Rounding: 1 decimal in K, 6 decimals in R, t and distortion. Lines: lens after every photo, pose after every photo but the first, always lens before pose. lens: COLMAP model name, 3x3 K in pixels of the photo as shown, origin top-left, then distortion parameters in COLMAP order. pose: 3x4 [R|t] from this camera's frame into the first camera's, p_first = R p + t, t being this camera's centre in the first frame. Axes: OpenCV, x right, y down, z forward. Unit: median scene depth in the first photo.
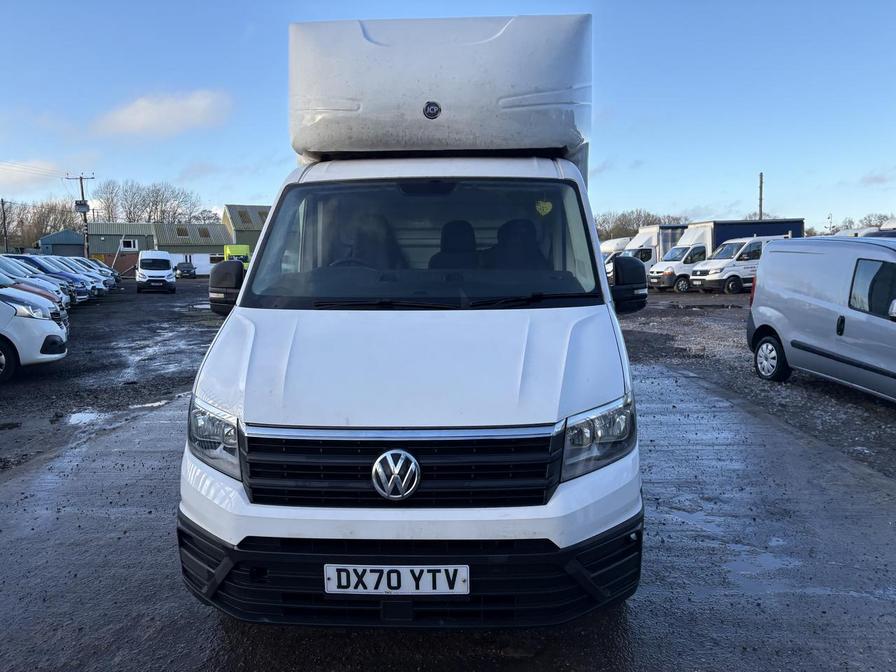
lens RADIAL K [[557.0, 0, 448.0], [0, 557.0, 336.0], [0, 0, 1]] dist [0.008511, 0.004264]
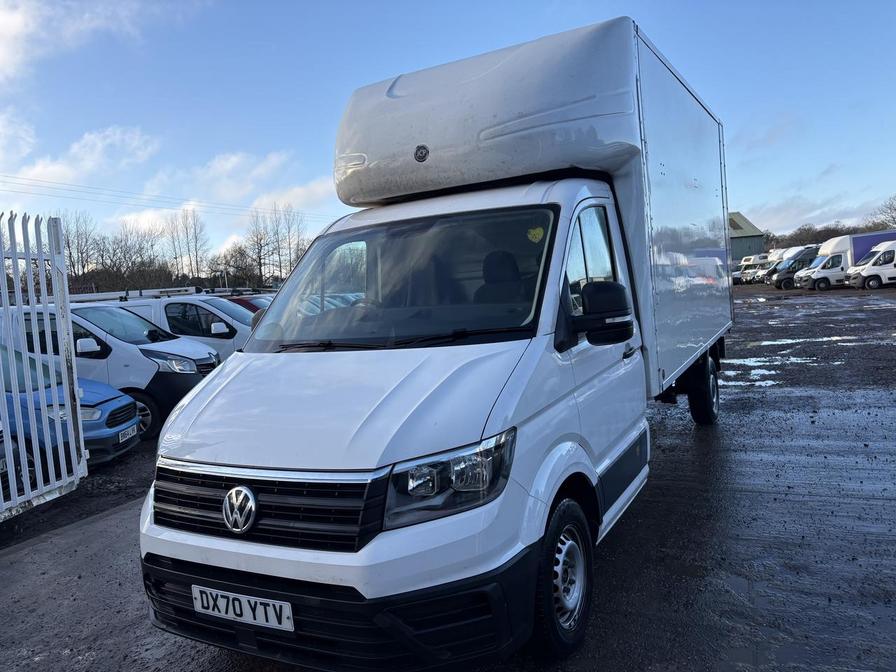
lens RADIAL K [[557.0, 0, 448.0], [0, 557.0, 336.0], [0, 0, 1]] dist [0.008511, 0.004264]
pose [[0.926511, -0.037597, -0.374385, 0.706274], [0.022724, 0.998770, -0.044064, -0.034424], [0.375581, 0.032319, 0.926226, 0.125378]]
